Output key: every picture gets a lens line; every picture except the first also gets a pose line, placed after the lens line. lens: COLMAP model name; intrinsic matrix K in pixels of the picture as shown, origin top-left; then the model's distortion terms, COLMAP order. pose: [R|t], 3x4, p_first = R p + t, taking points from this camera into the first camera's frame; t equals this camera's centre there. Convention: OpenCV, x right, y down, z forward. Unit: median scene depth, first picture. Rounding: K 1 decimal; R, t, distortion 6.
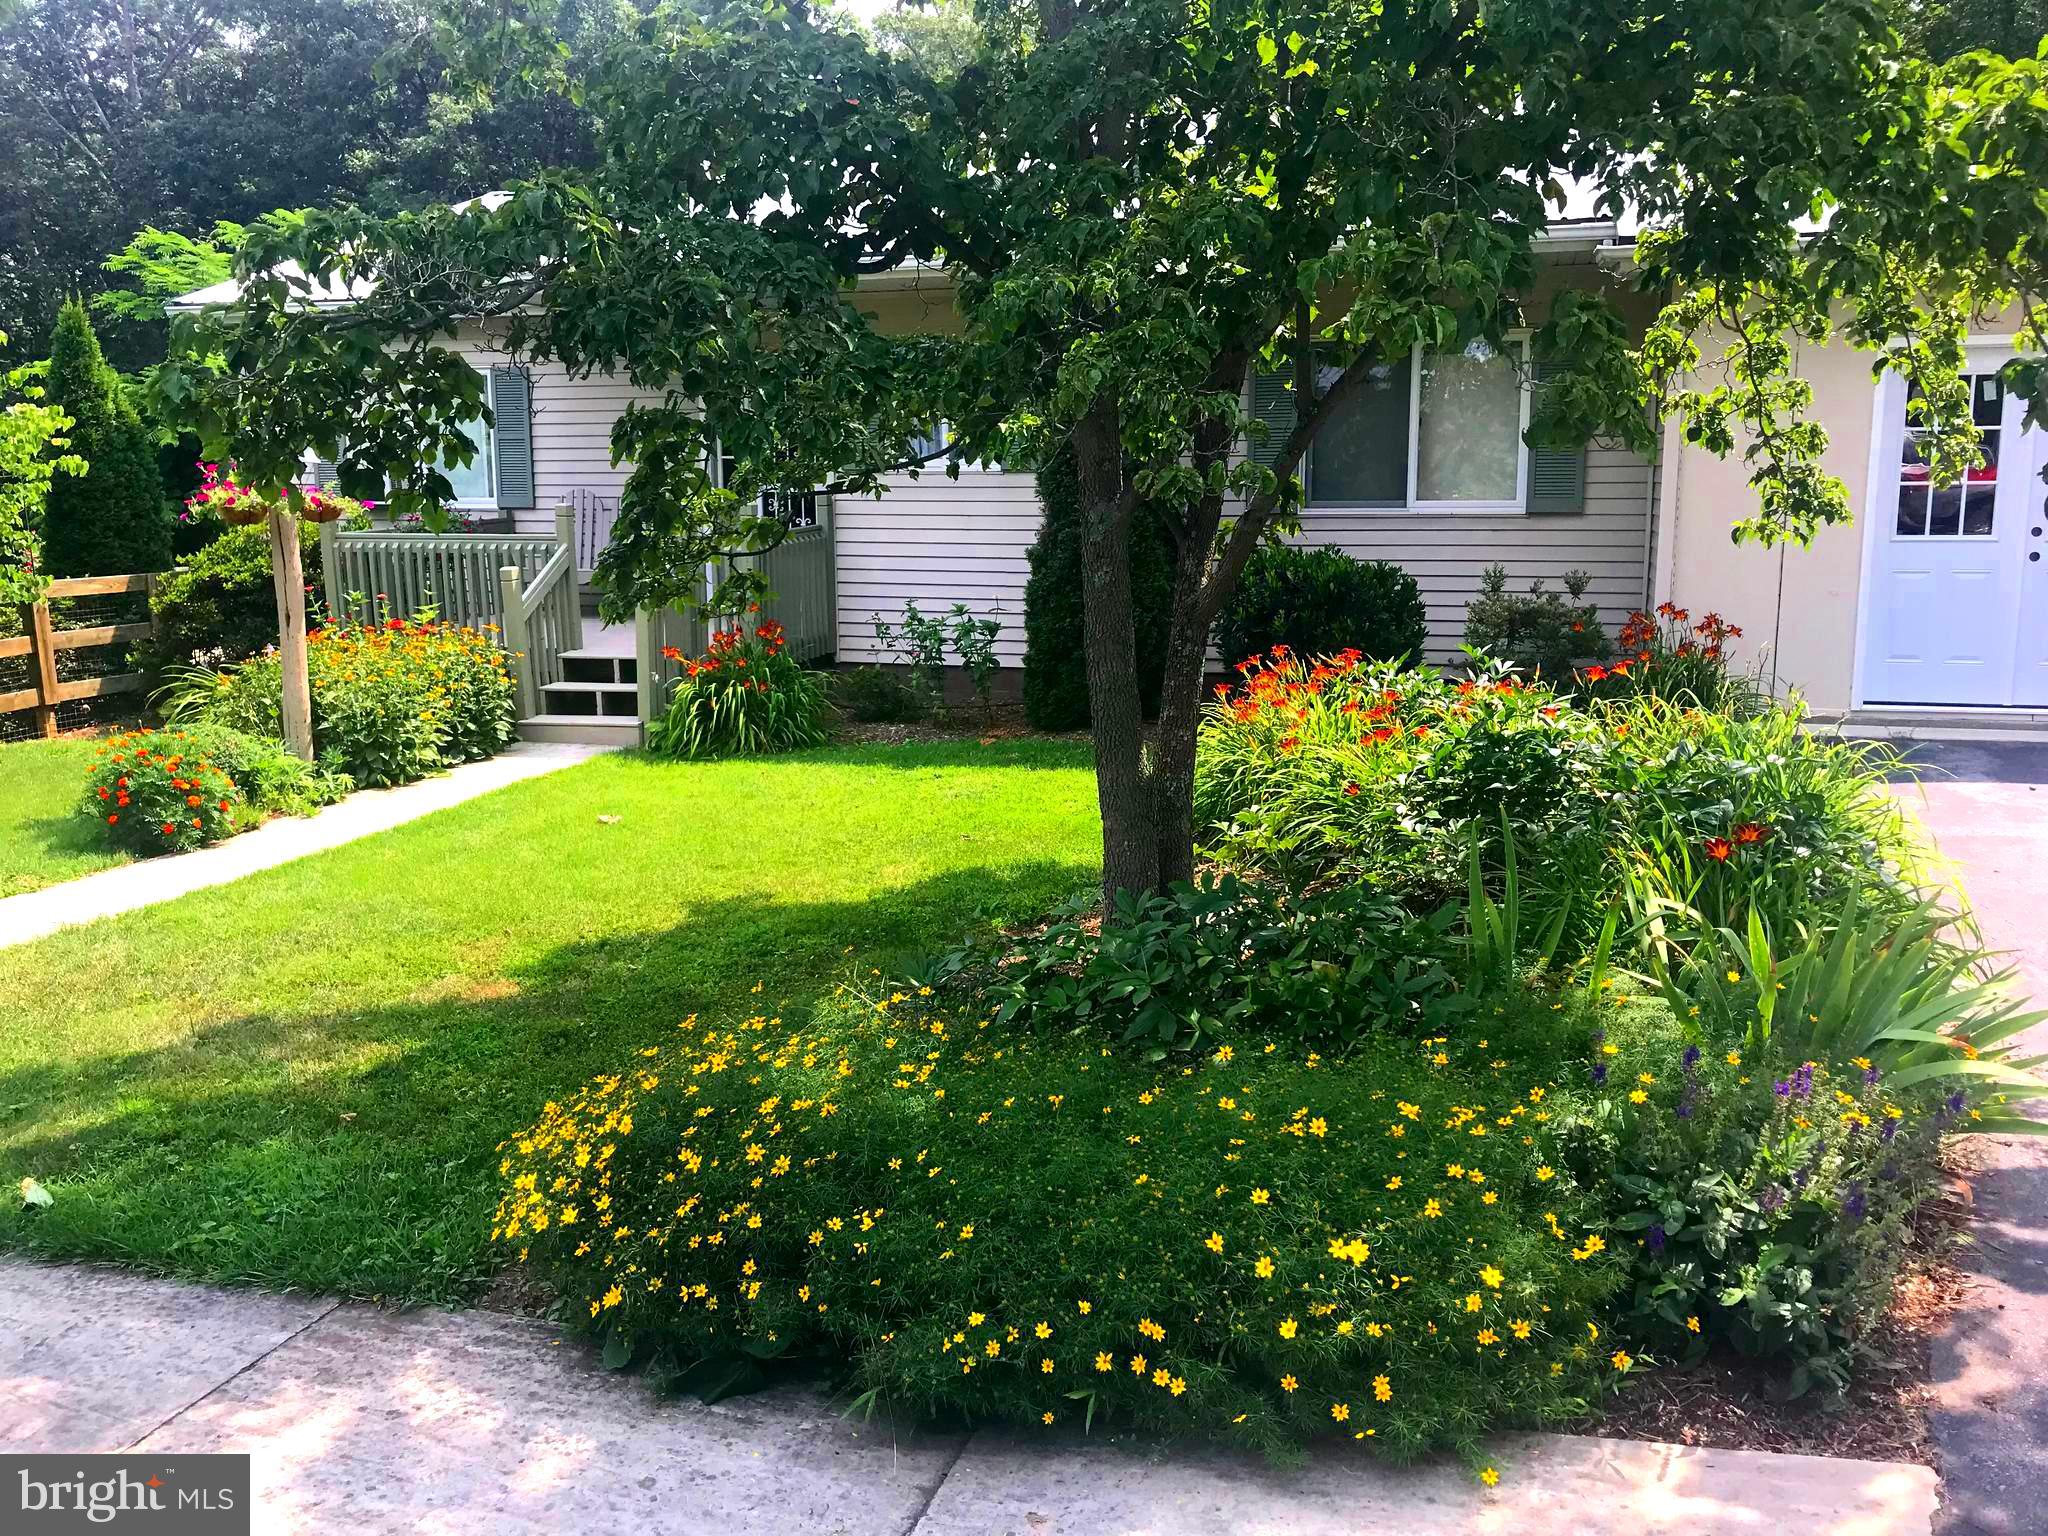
lens RADIAL K [[1738.7, 0, 1023.1], [0, 1738.7, 768.5], [0, 0, 1]] dist [0.000939, 0.011199]
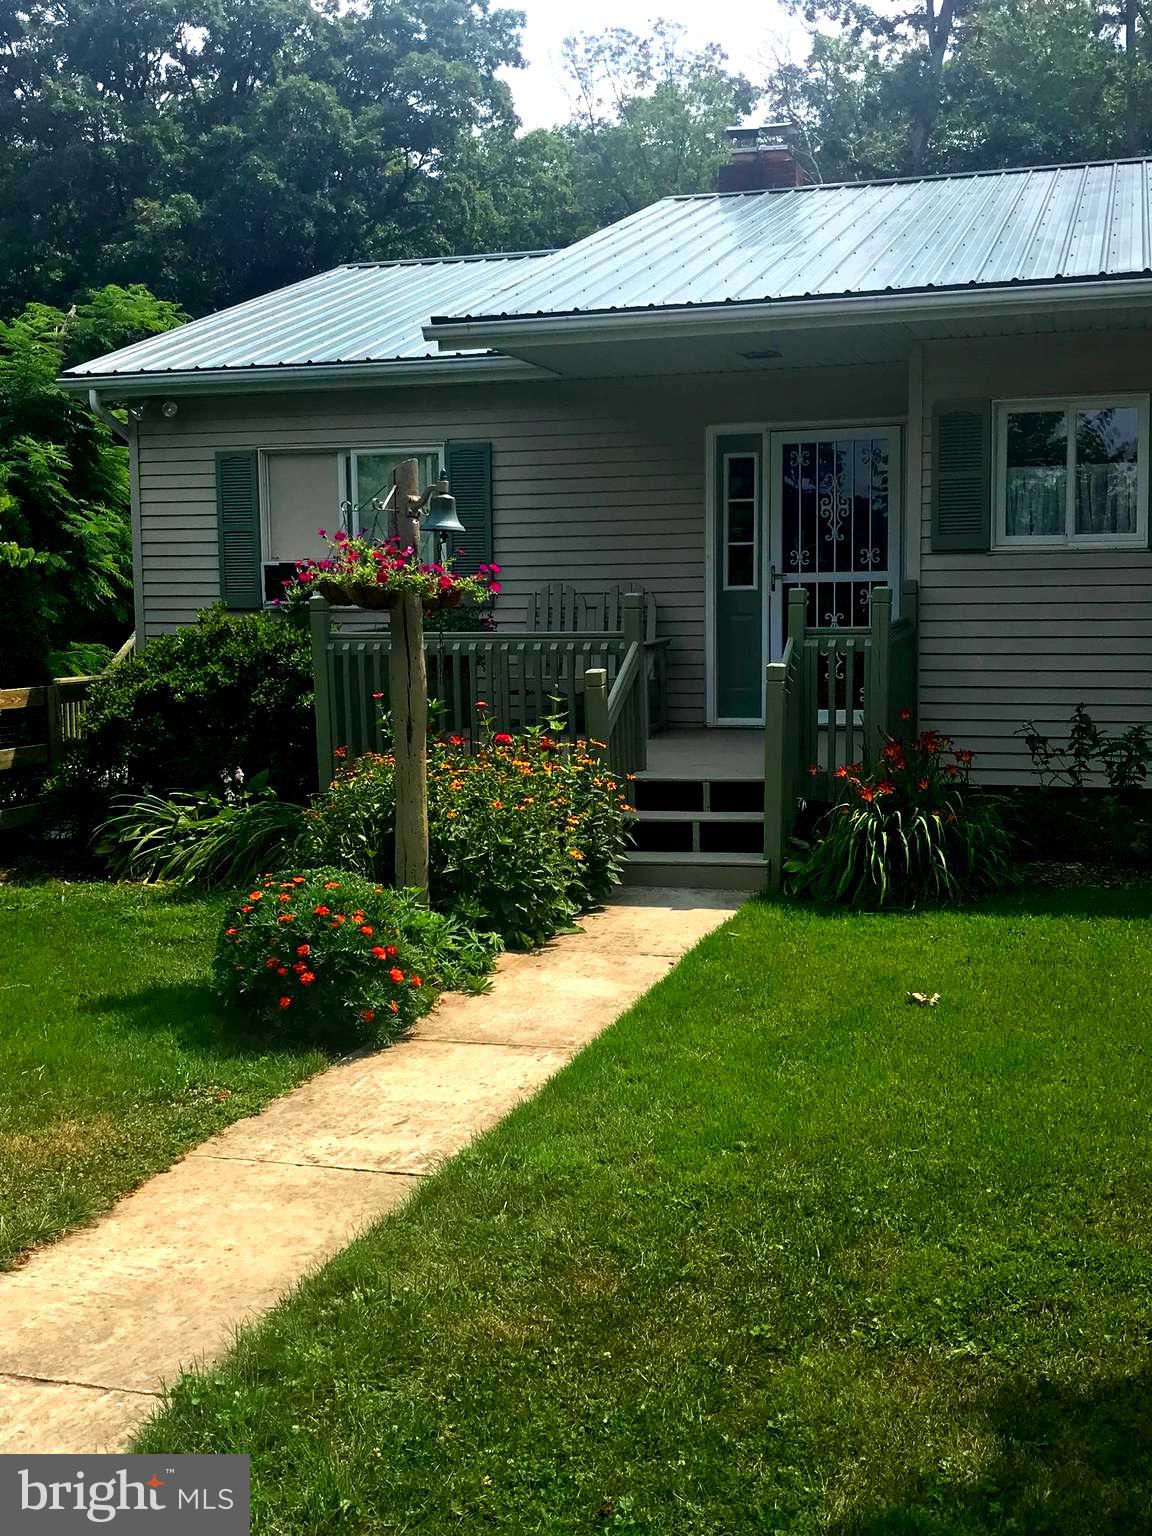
lens RADIAL K [[1728.6, 0, 576.9], [0, 1728.6, 766.2], [0, 0, 1]] dist [0.037460, 0.000000]
pose [[0.999979, -0.005563, 0.003184, -0.301902], [0.005782, 0.997272, -0.073586, -0.011697], [-0.002766, 0.073603, 0.997284, 0.200293]]
